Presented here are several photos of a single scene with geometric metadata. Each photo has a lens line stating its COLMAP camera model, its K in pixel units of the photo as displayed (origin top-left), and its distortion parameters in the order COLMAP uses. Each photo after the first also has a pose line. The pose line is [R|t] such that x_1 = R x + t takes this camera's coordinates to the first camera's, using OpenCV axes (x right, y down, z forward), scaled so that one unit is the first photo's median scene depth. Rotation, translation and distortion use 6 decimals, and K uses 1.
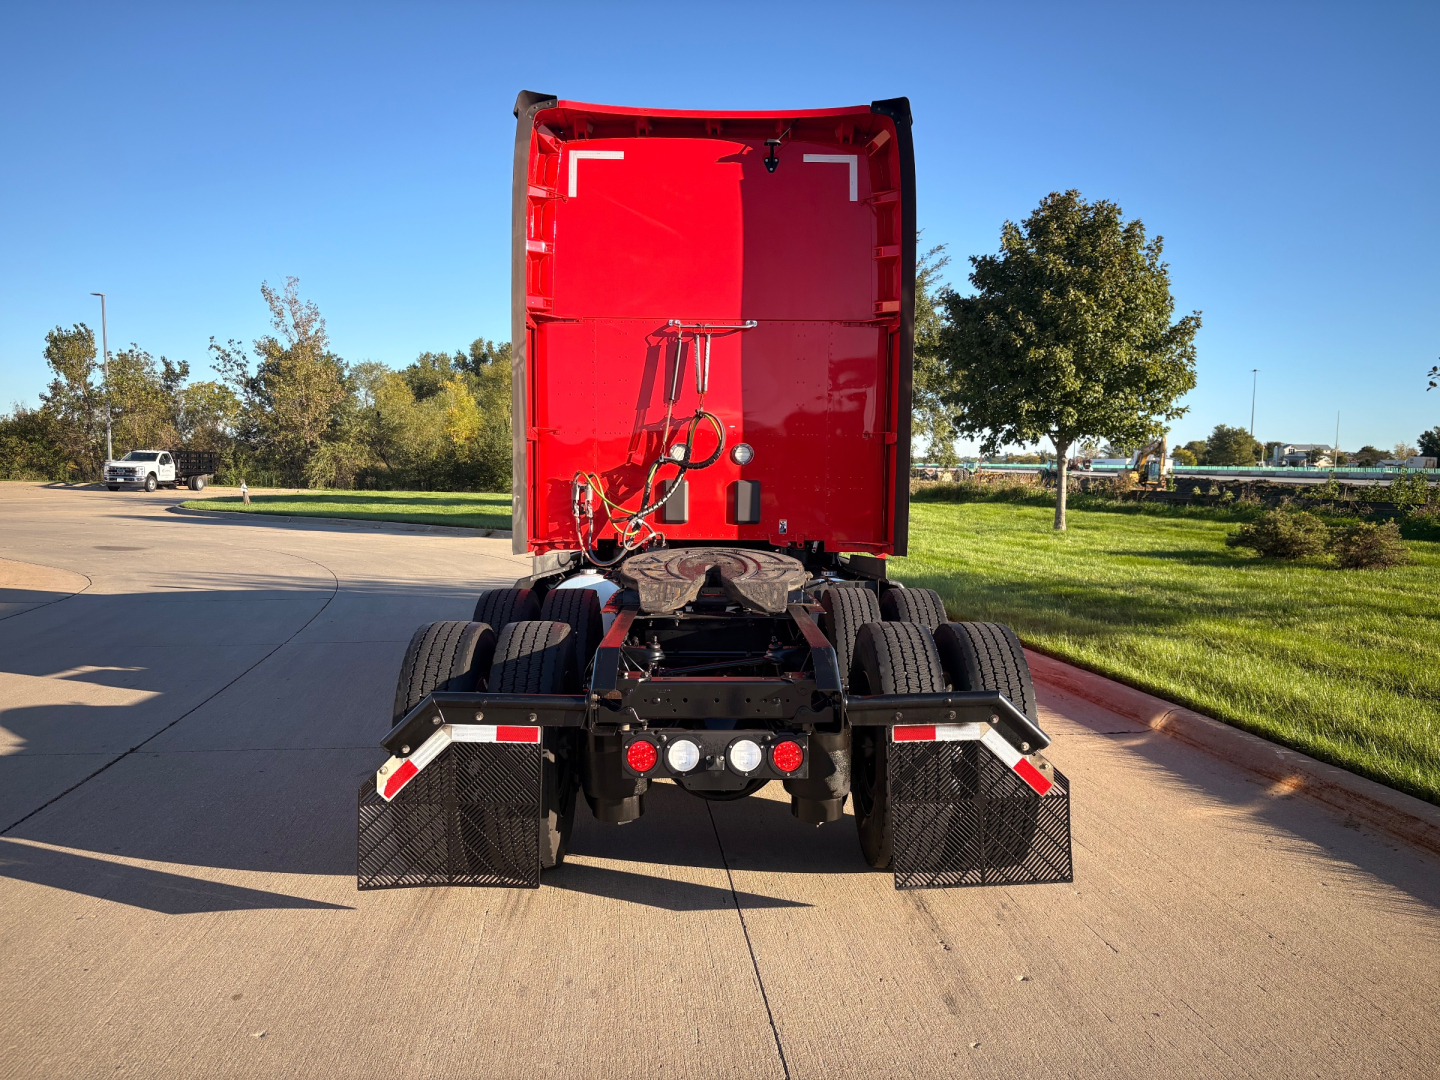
lens RADIAL K [[1106.9, 0, 720.0], [0, 1106.9, 540.0], [0, 0, 1]] dist [-0.000053, -0.006287]
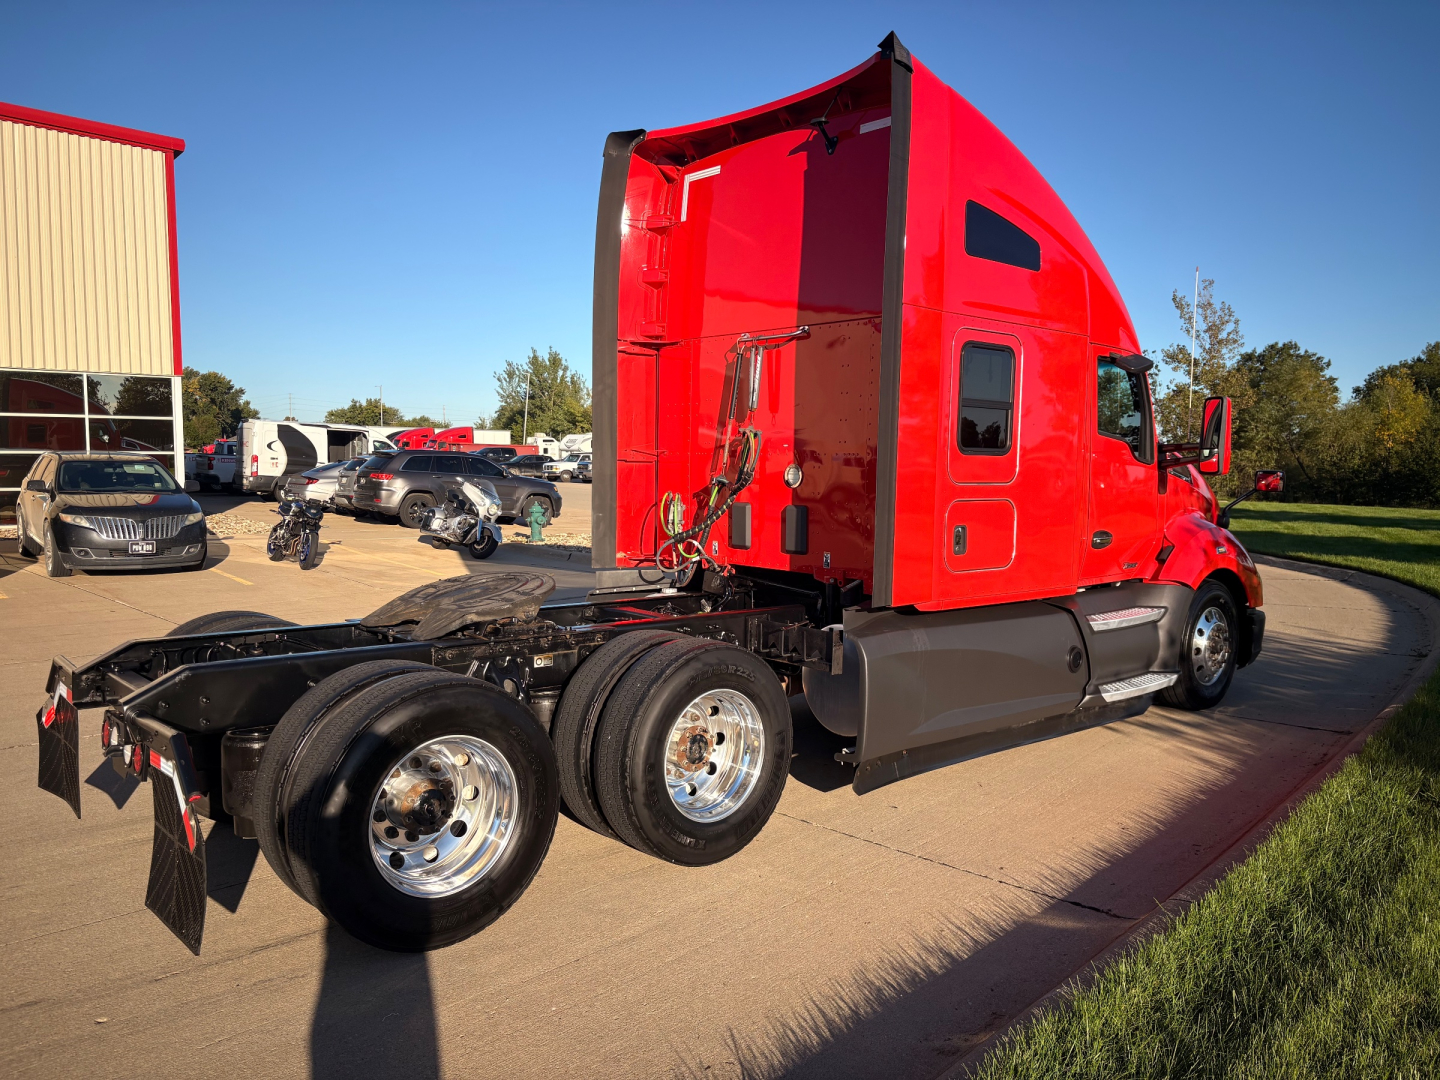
lens RADIAL K [[1093.2, 0, 695.1], [0, 1093.2, 537.3], [0, 0, 1]] dist [0.012742, 0.000217]
pose [[0.642991, 0.053714, -0.763988, 0.652856], [-0.059315, 0.998034, 0.020248, -0.041547], [0.763573, 0.032296, 0.644913, 0.369148]]
